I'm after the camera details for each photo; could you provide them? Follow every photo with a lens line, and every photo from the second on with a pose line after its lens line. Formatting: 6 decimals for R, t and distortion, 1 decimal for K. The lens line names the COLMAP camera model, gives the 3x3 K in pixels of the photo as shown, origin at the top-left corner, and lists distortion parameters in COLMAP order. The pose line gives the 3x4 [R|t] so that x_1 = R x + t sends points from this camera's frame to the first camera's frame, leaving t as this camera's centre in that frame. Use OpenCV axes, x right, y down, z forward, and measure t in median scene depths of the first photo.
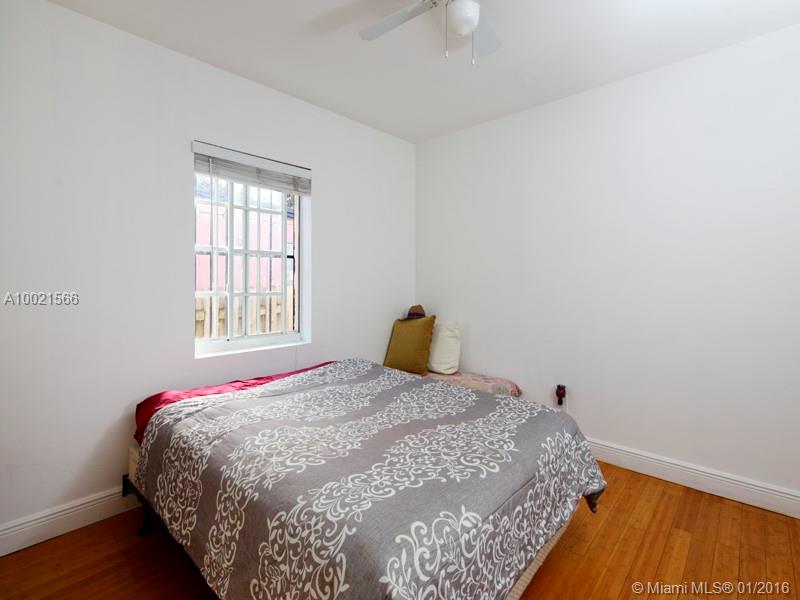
lens RADIAL K [[387.9, 0, 400.0], [0, 387.9, 300.0], [0, 0, 1]] dist [-0.001436, -0.000520]
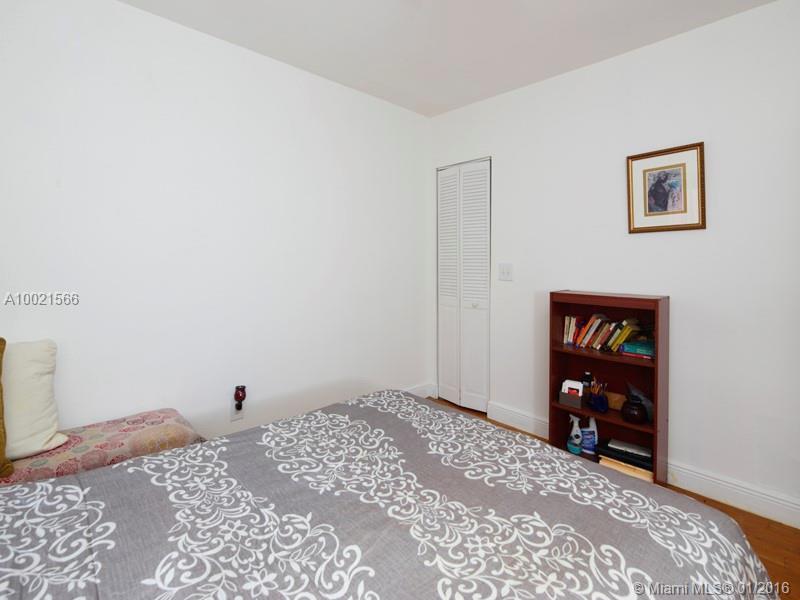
lens RADIAL K [[387.9, 0, 400.0], [0, 387.9, 300.0], [0, 0, 1]] dist [-0.001436, -0.000520]
pose [[0.075869, -0.104038, 0.991675, -0.722530], [0.049972, 0.993689, 0.100426, -0.063186], [-0.995865, 0.041937, 0.080589, 1.123840]]
